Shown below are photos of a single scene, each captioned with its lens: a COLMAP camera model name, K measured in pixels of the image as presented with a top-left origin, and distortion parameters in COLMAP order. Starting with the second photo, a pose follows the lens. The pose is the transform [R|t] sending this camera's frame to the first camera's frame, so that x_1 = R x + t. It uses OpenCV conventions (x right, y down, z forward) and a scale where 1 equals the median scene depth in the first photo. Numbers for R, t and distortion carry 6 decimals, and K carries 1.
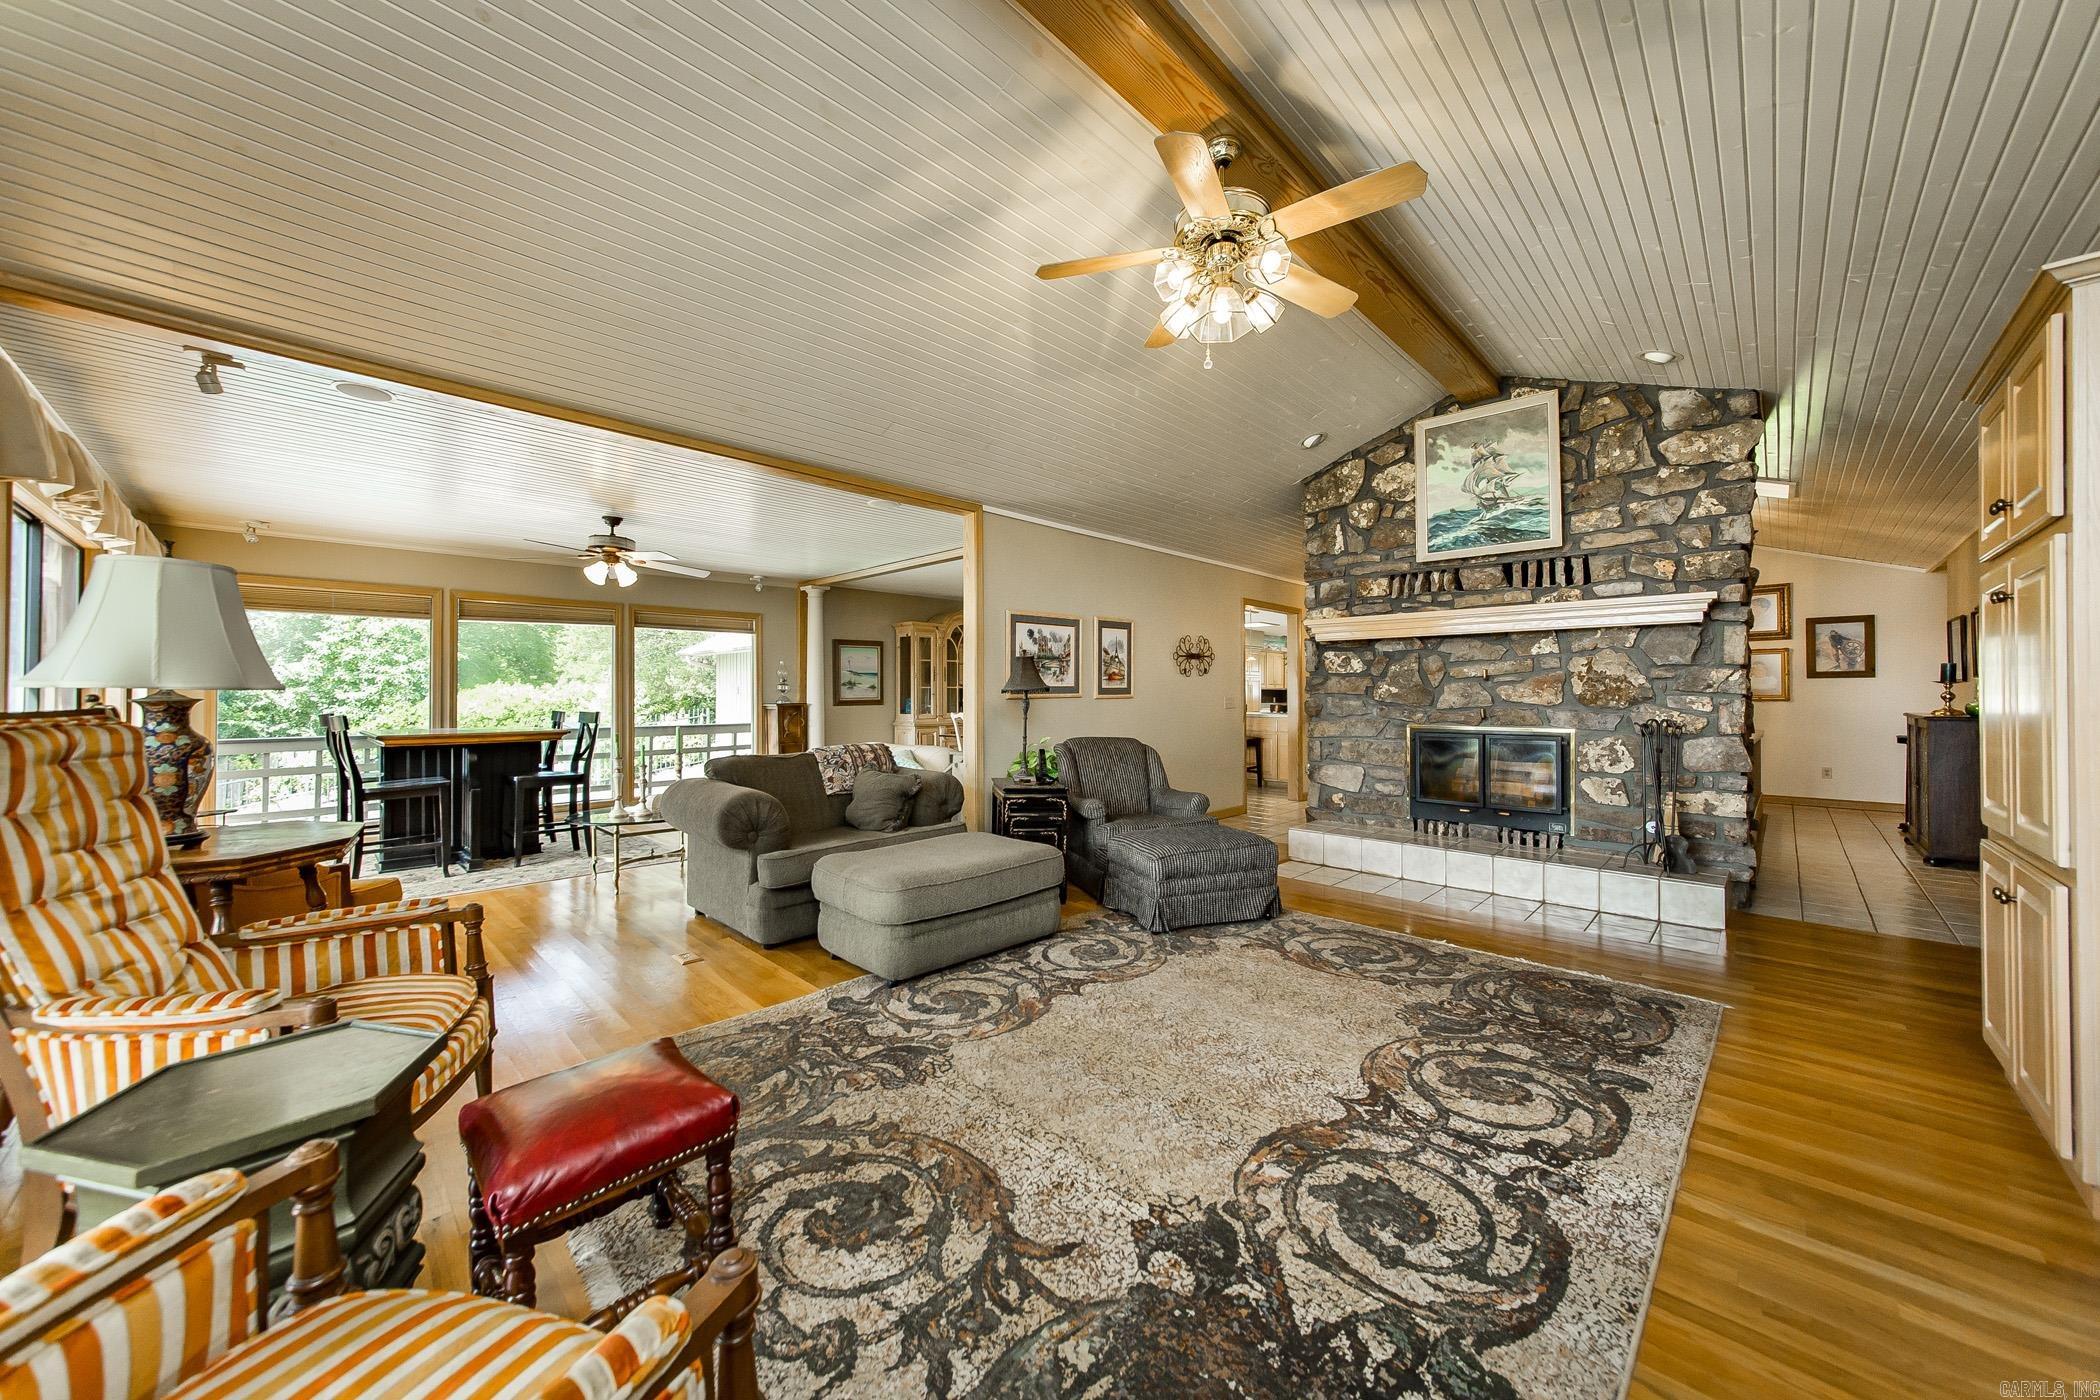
lens RADIAL K [[756.2, 0, 1031.0], [0, 756.2, 689.0], [0, 0, 1]] dist [-0.005050, -0.002039]
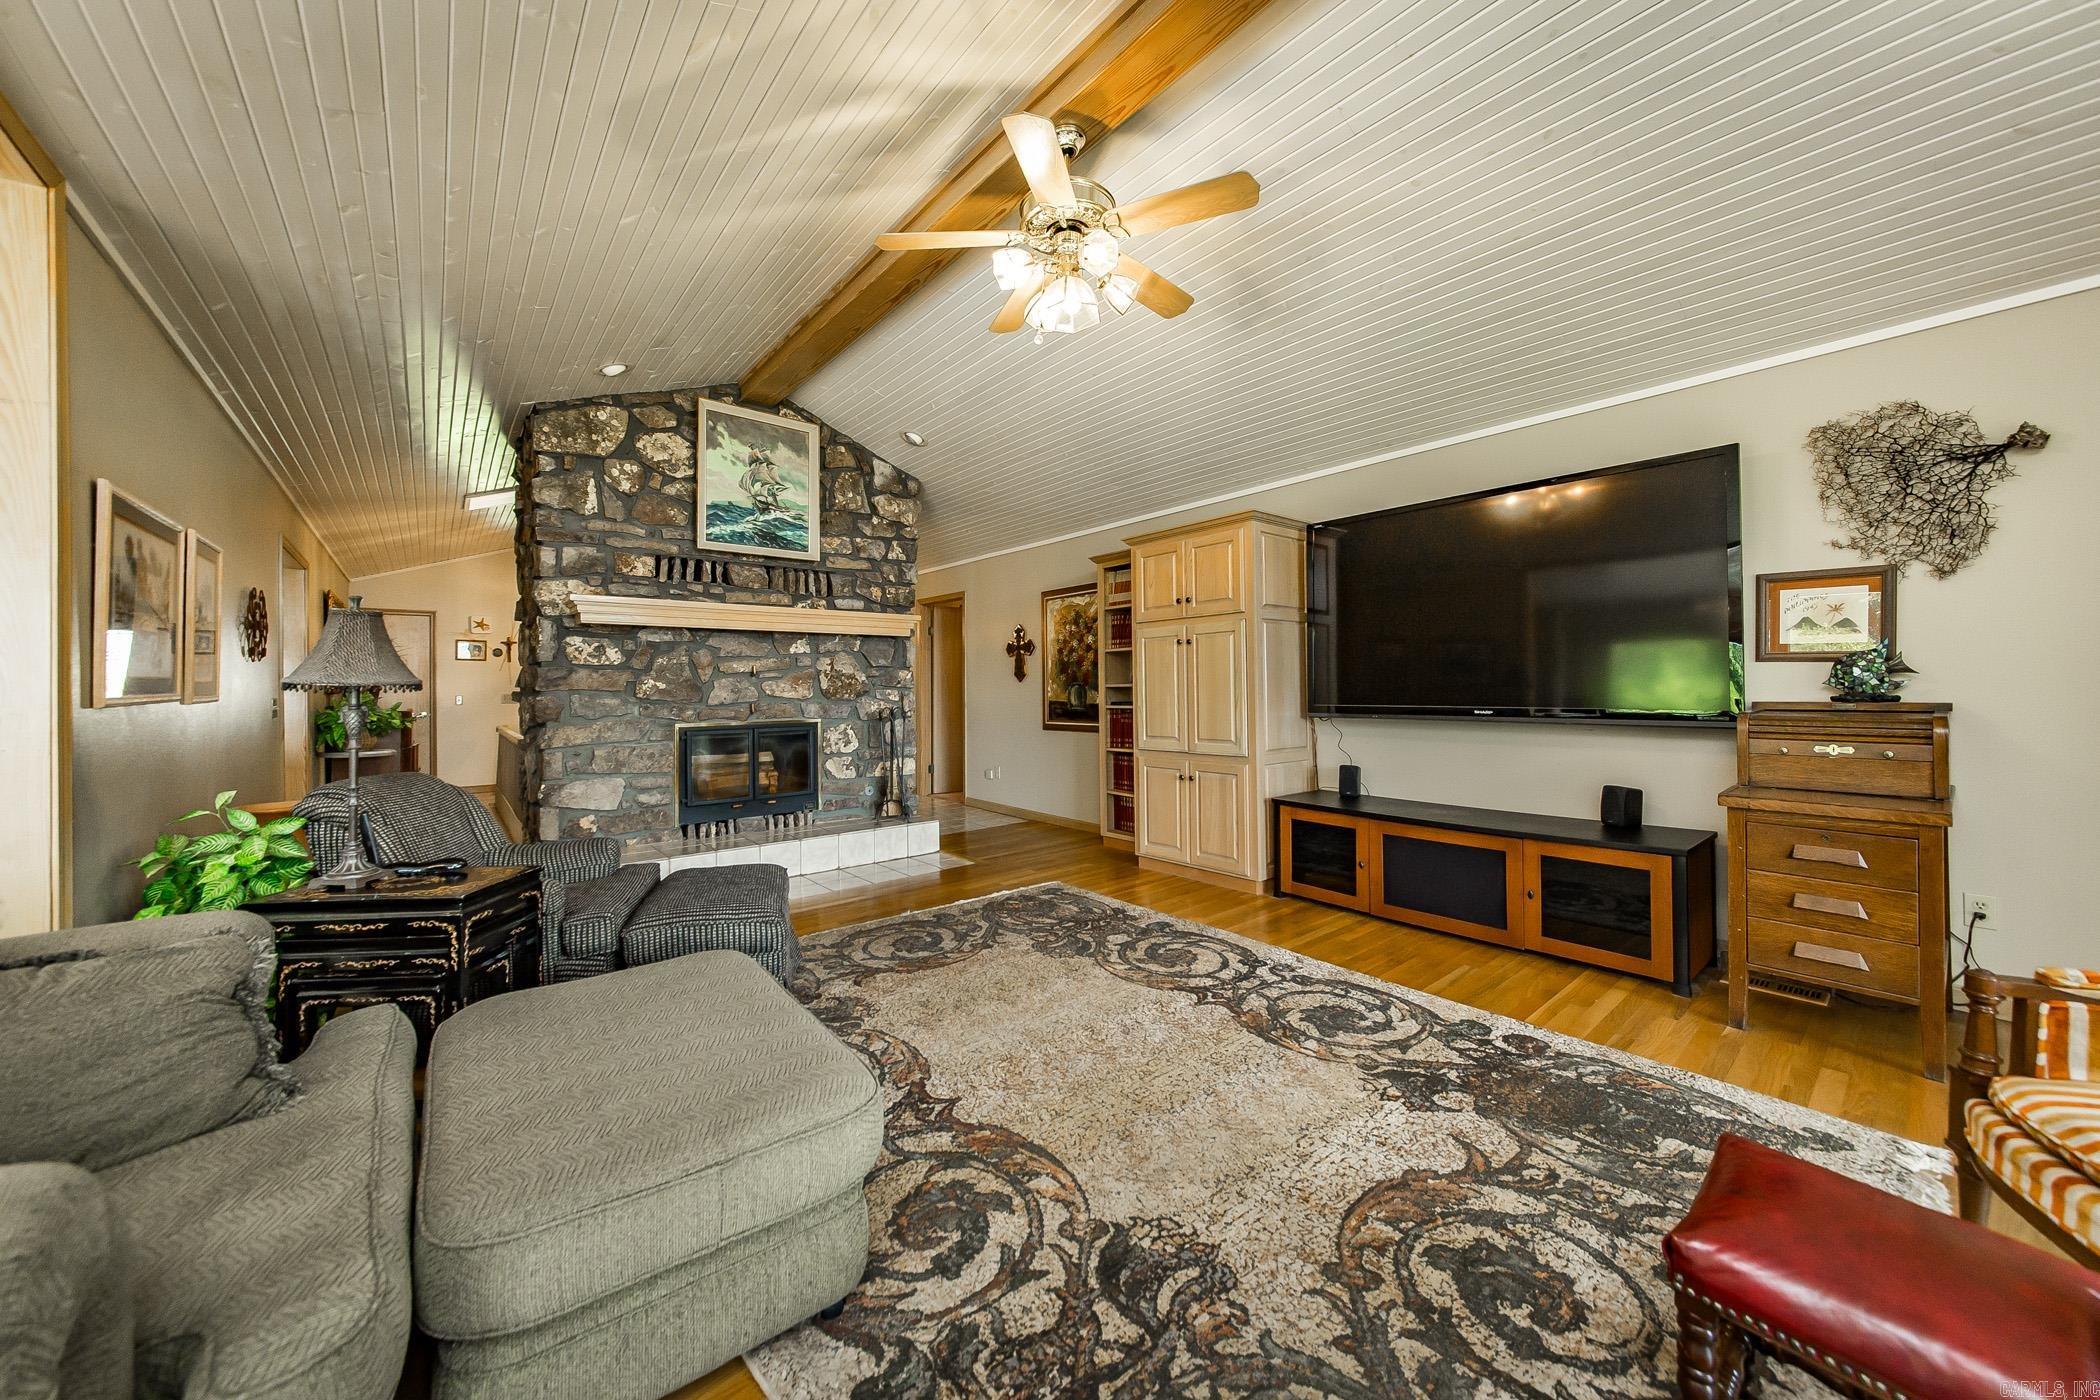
lens RADIAL K [[756.2, 0, 1055.2], [0, 756.2, 684.4], [0, 0, 1]] dist [-0.005050, -0.002039]
pose [[0.082094, 0.000772, 0.996624, -0.502372], [0.000155, 1.000000, -0.000787, 0.001063], [-0.996625, 0.000219, 0.082094, 0.641968]]
